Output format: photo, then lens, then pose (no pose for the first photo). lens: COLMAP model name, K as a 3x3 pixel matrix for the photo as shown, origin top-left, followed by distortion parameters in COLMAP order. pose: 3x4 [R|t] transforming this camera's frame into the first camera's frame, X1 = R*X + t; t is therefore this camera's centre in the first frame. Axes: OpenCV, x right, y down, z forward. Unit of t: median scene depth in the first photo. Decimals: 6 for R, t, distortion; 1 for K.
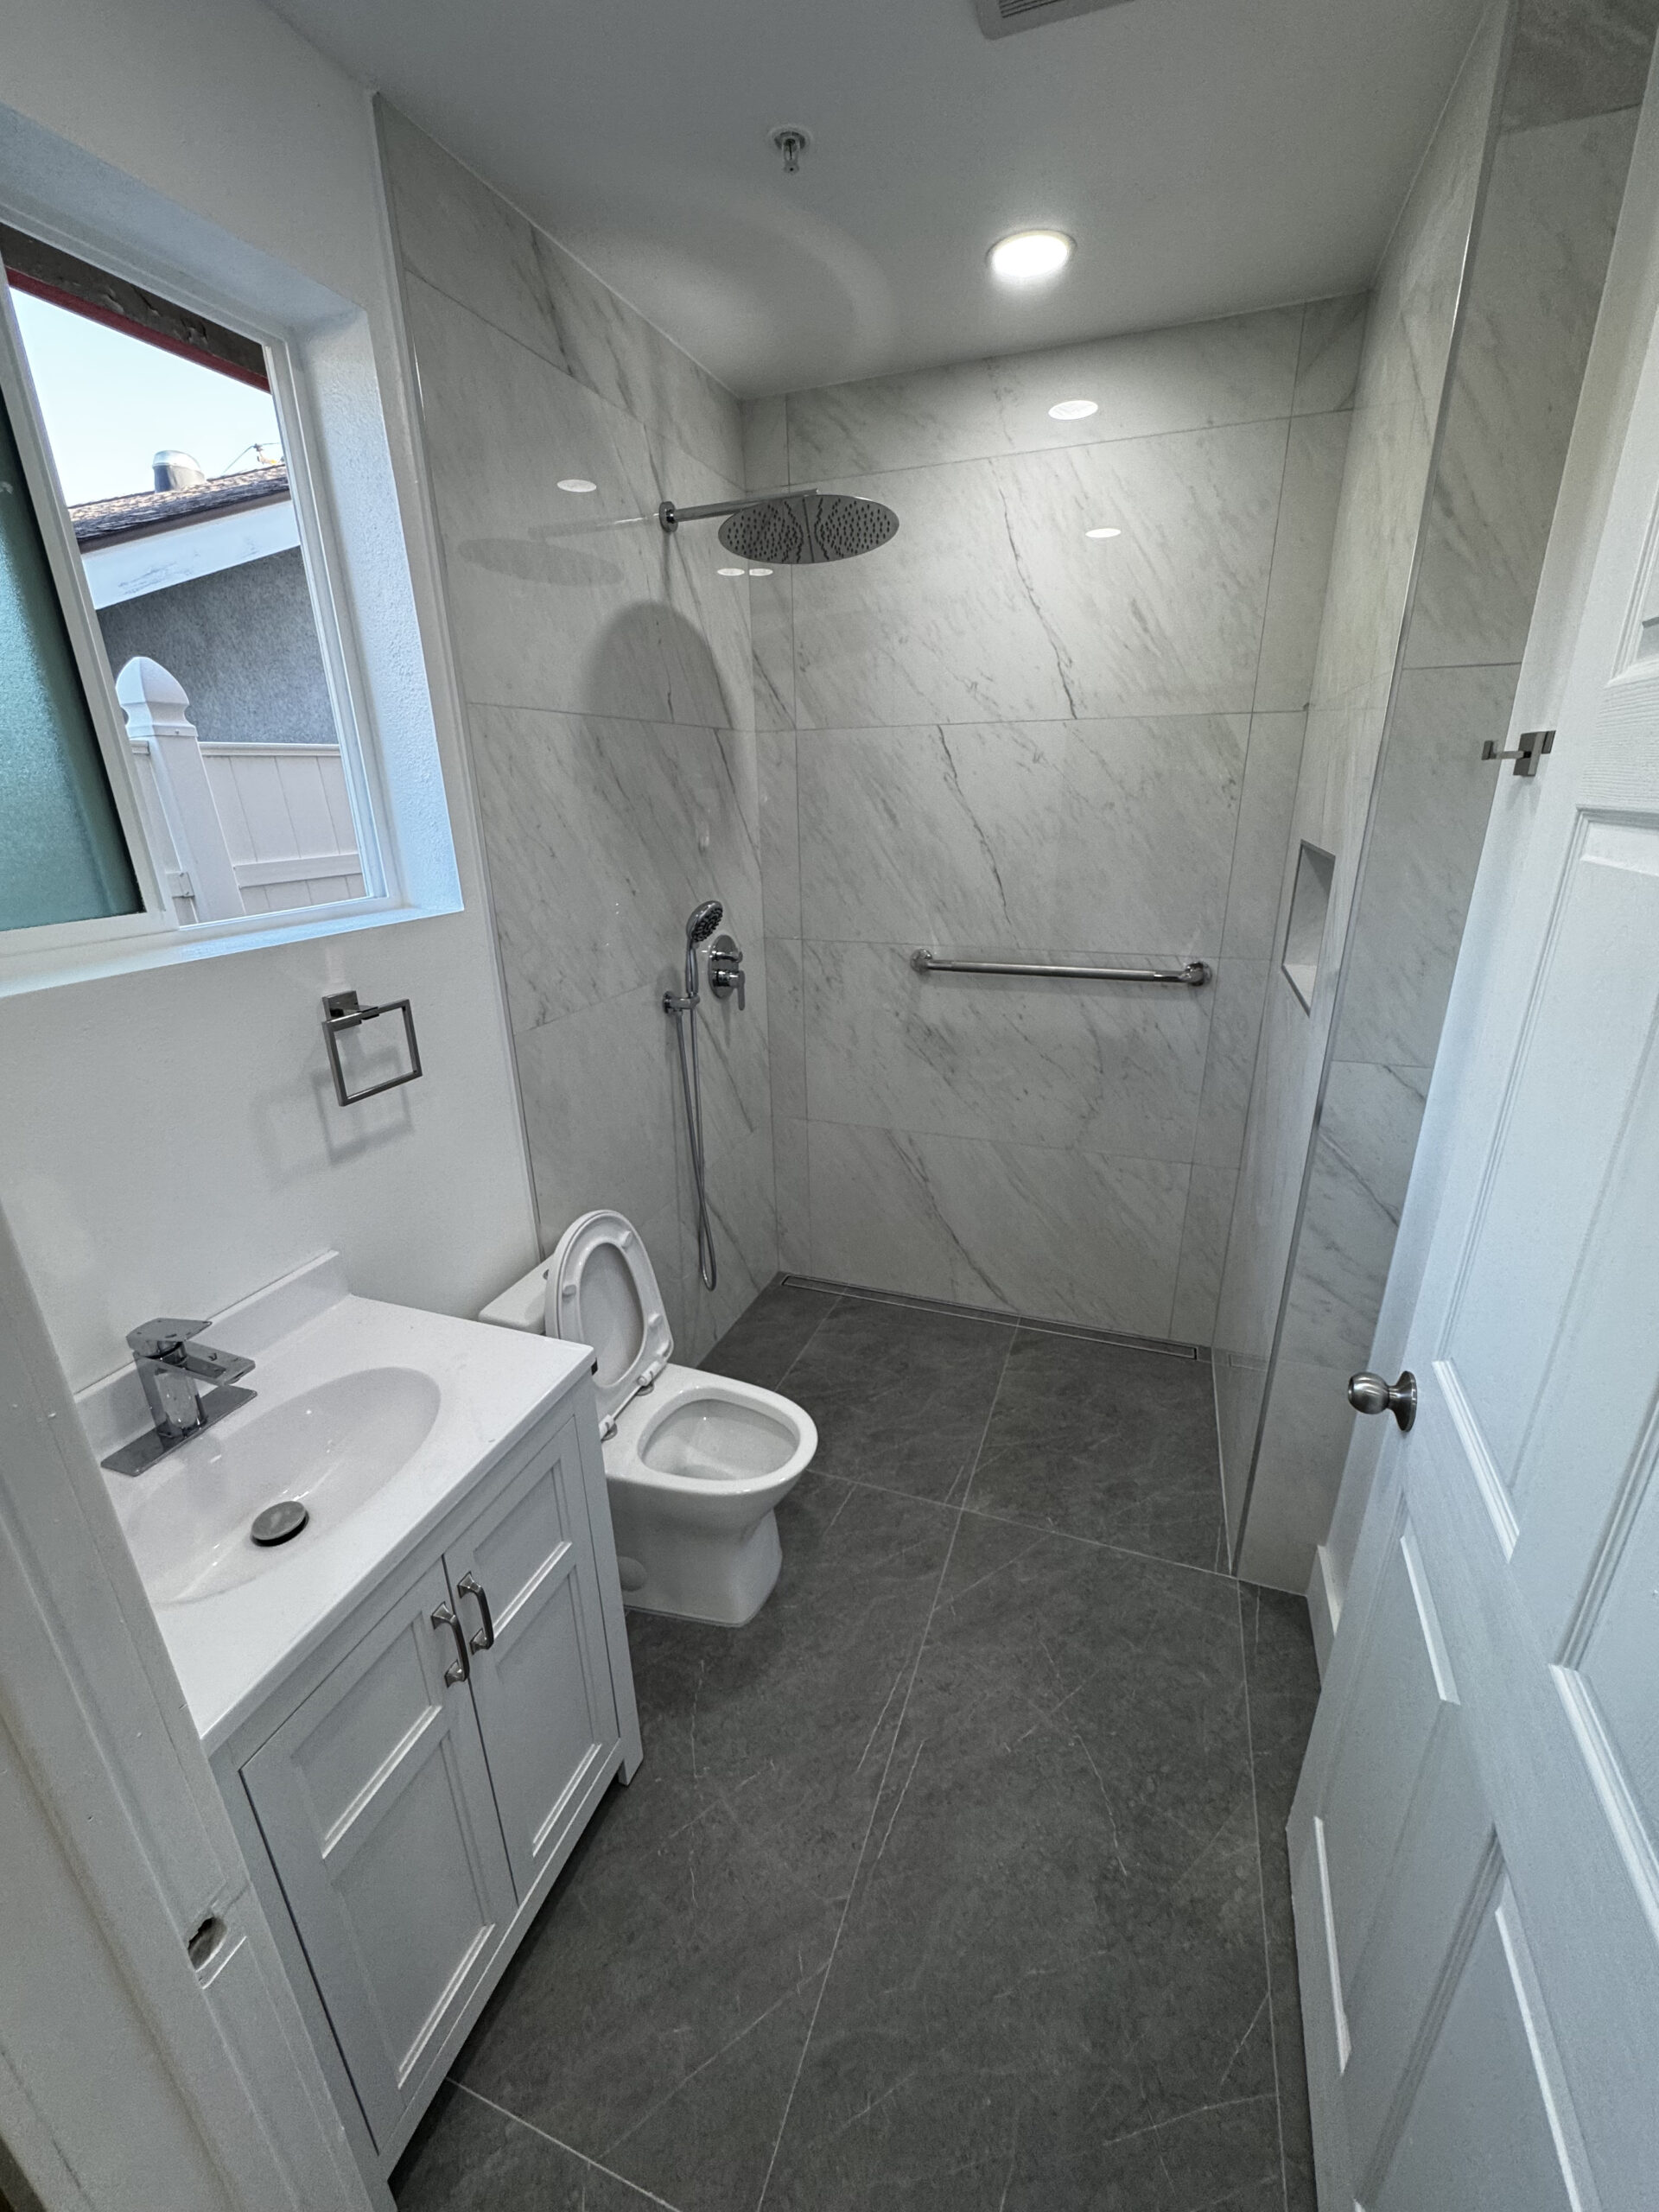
lens RADIAL K [[889.6, 0, 826.7], [0, 889.6, 1097.7], [0, 0, 1]] dist [-0.001761, 0.000811]
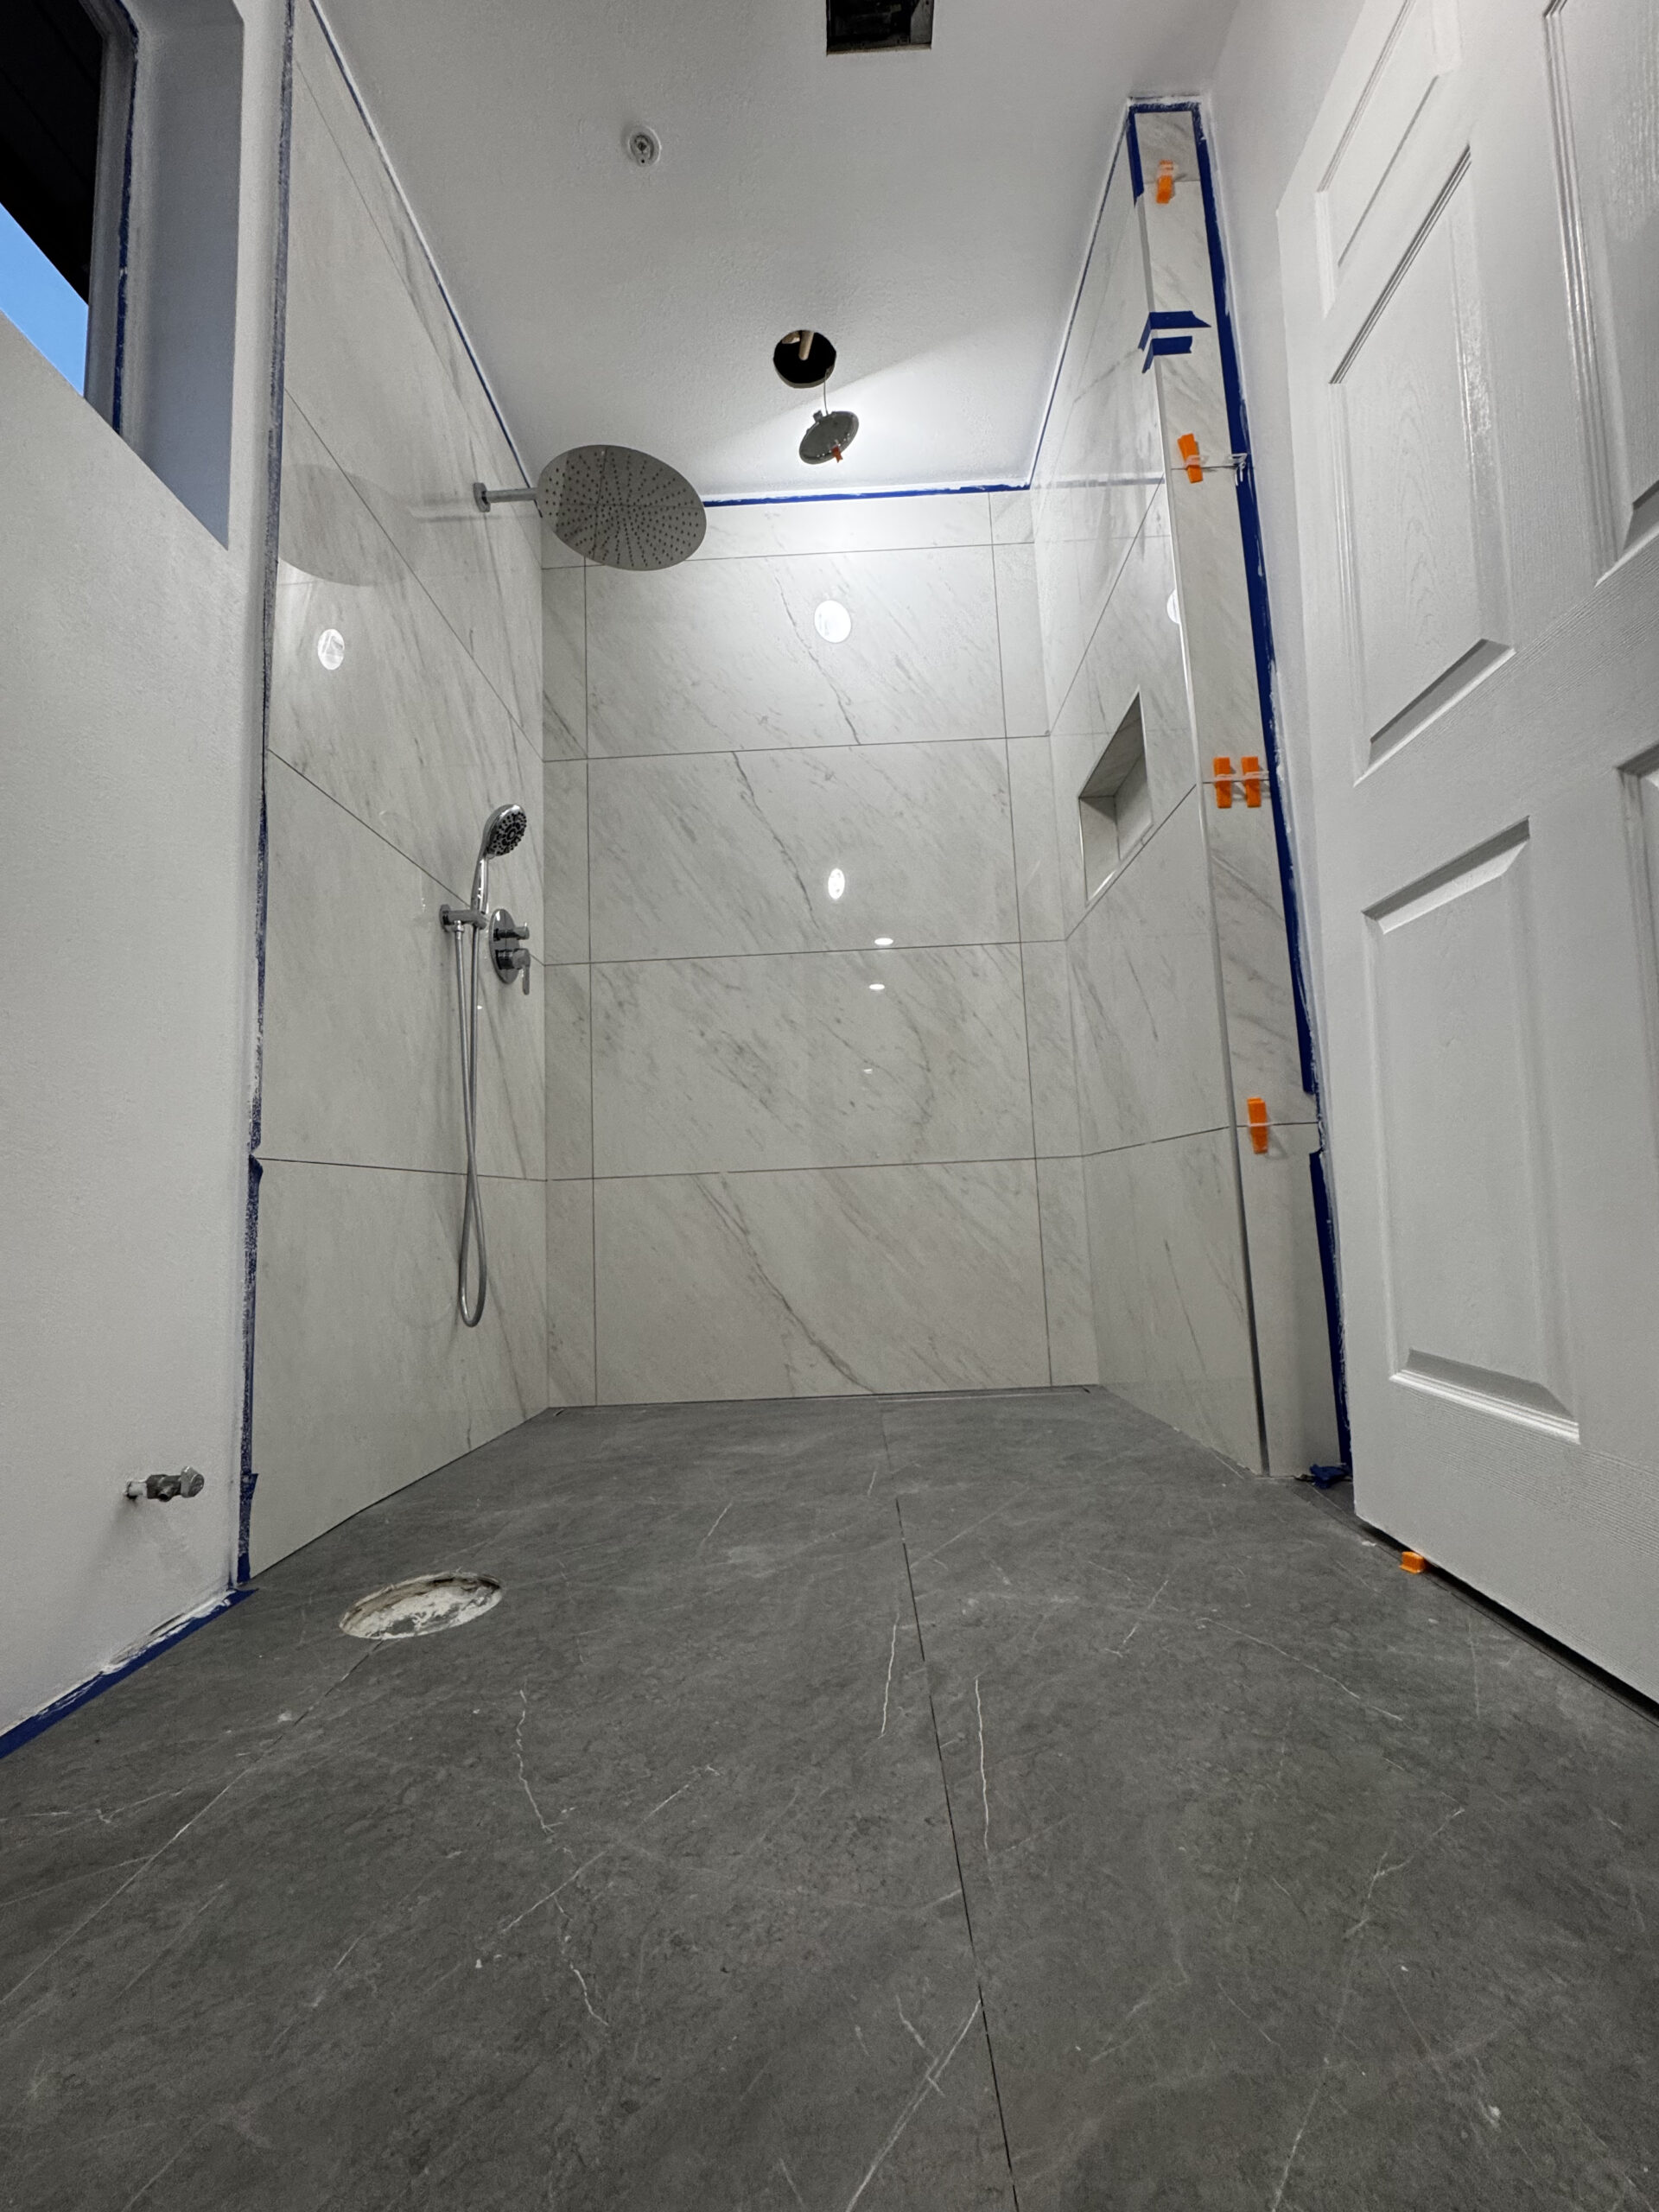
lens RADIAL K [[889.6, 0, 826.7], [0, 889.6, 1097.7], [0, 0, 1]] dist [-0.001761, 0.000811]
pose [[0.945213, 0.016195, 0.326051, -0.116830], [0.134458, 0.890805, -0.434037, 0.460737], [-0.297477, 0.454098, 0.839823, 0.300219]]
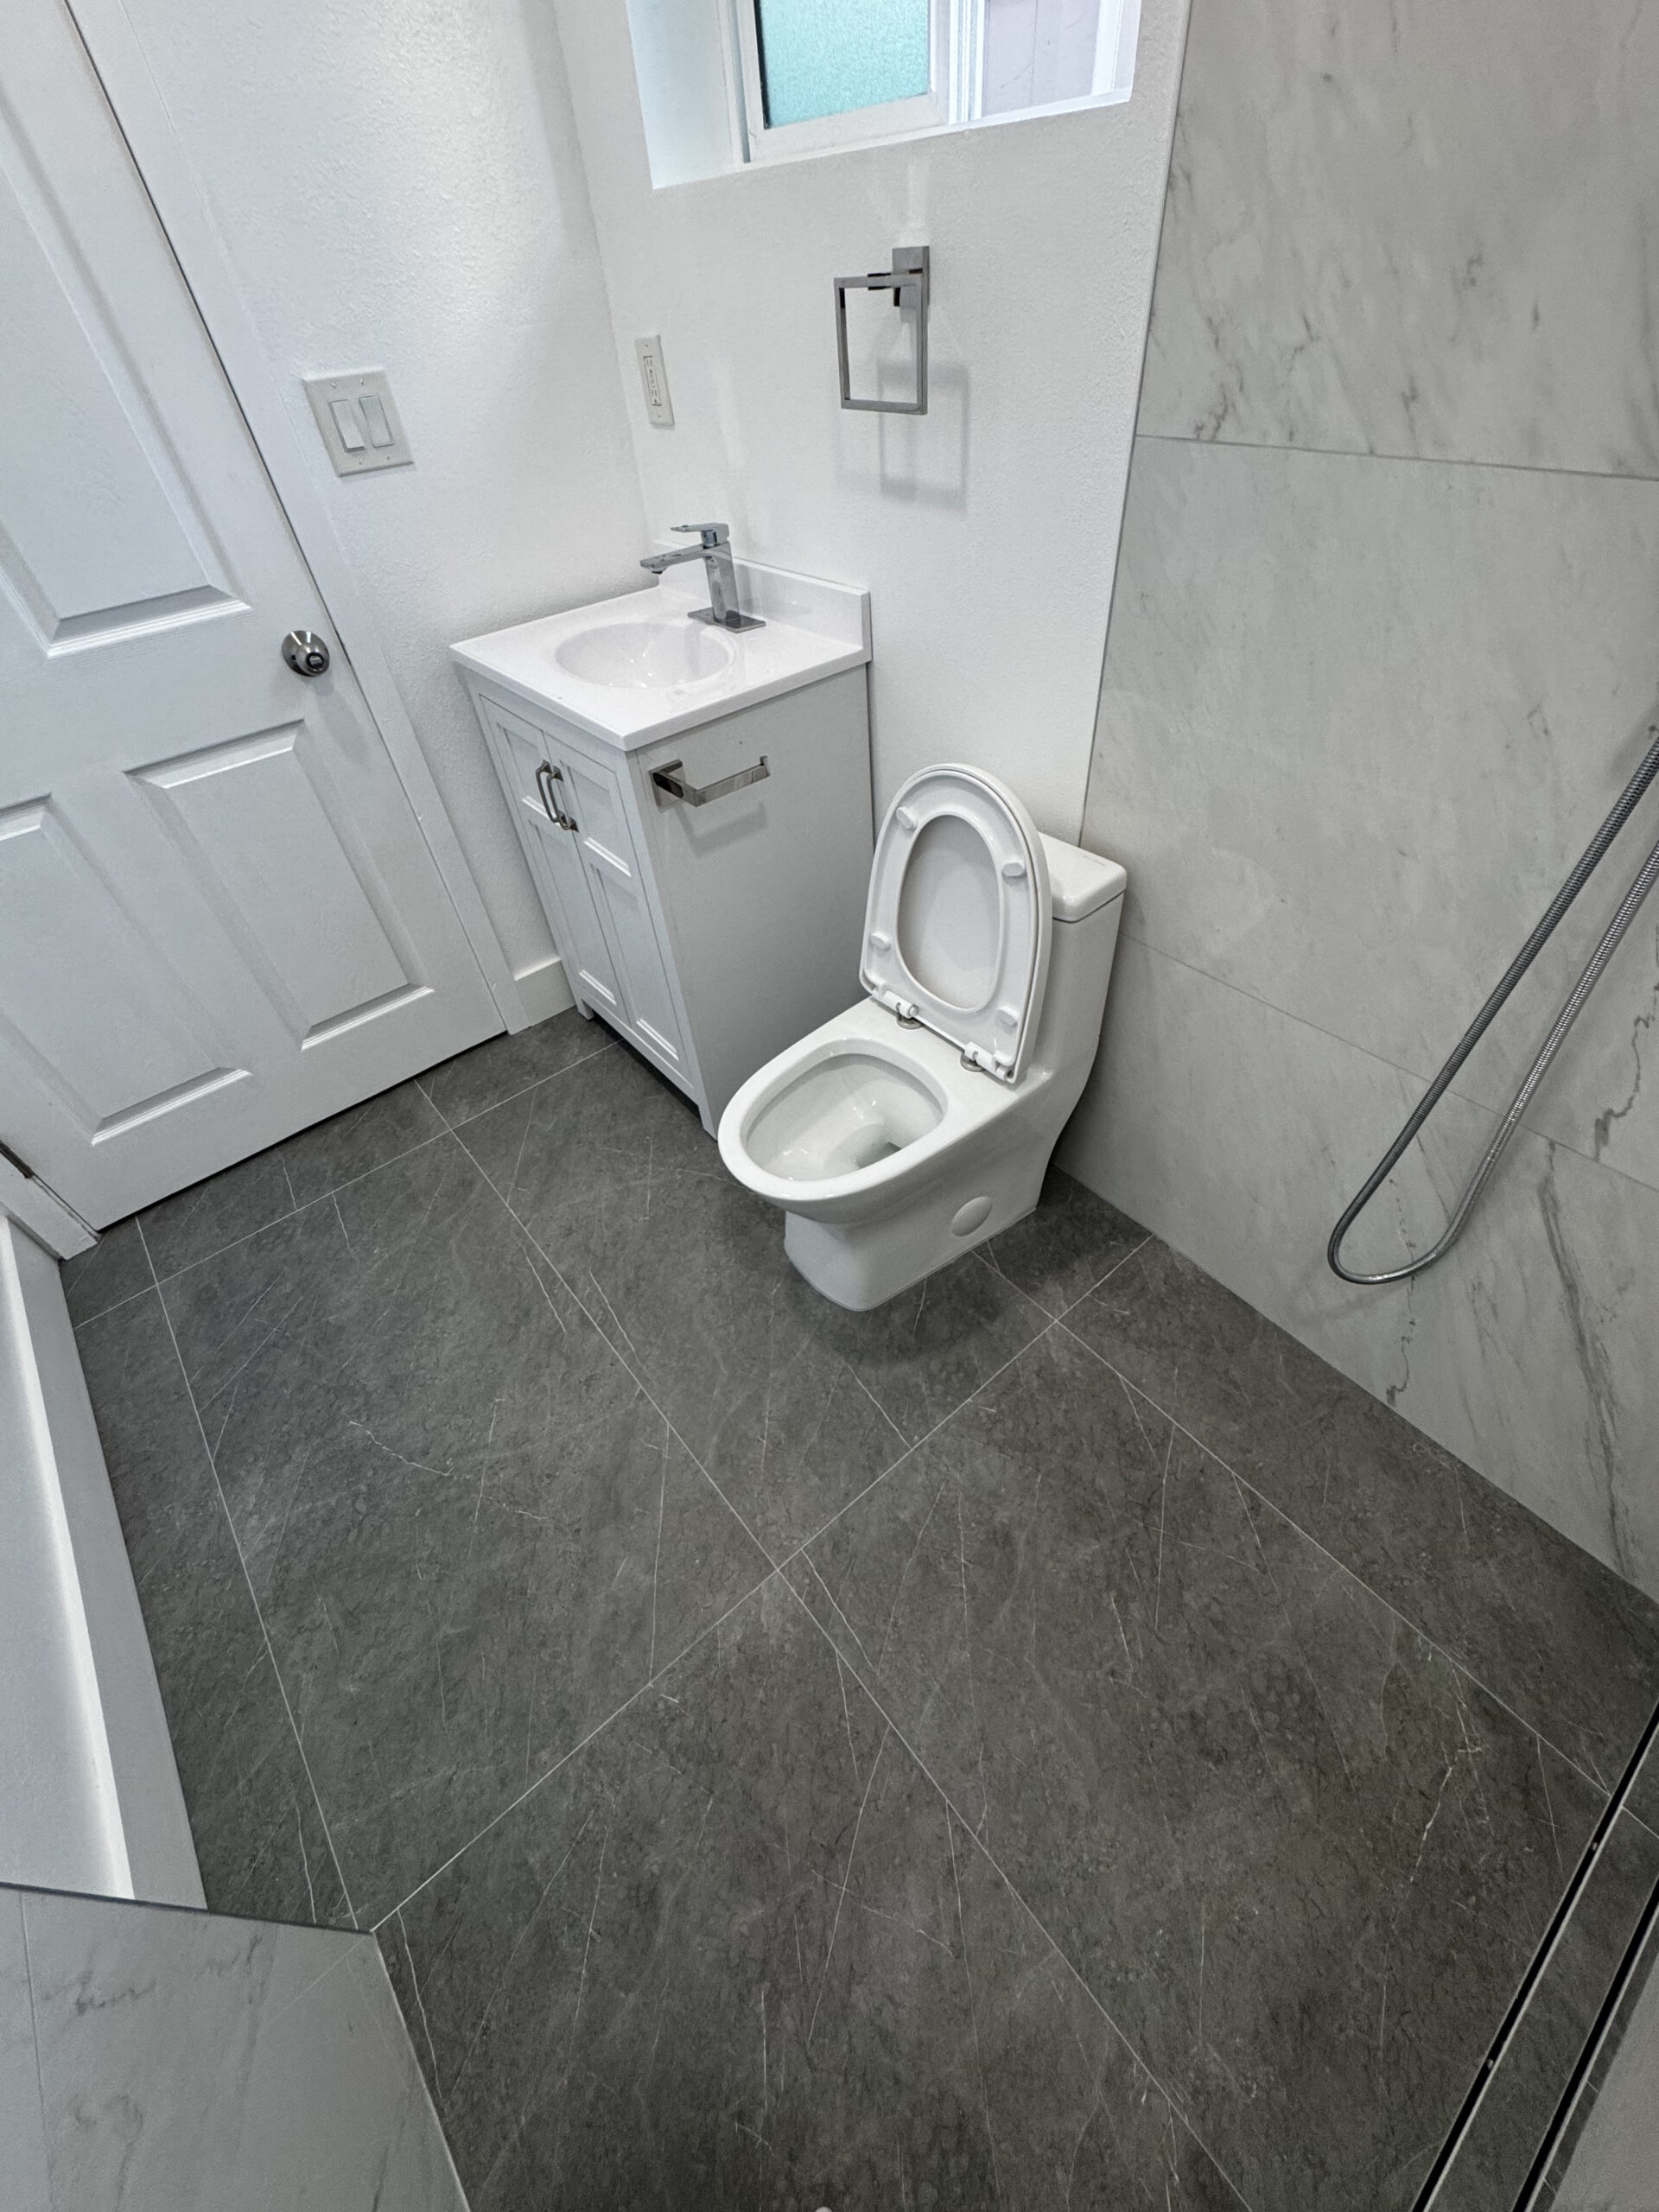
lens RADIAL K [[889.6, 0, 826.7], [0, 889.6, 1097.7], [0, 0, 1]] dist [-0.001761, 0.000811]
pose [[-0.499062, 0.641177, -0.582949, 0.269027], [-0.211078, 0.562506, 0.799395, -0.192819], [0.840466, 0.521995, -0.145387, 0.909616]]
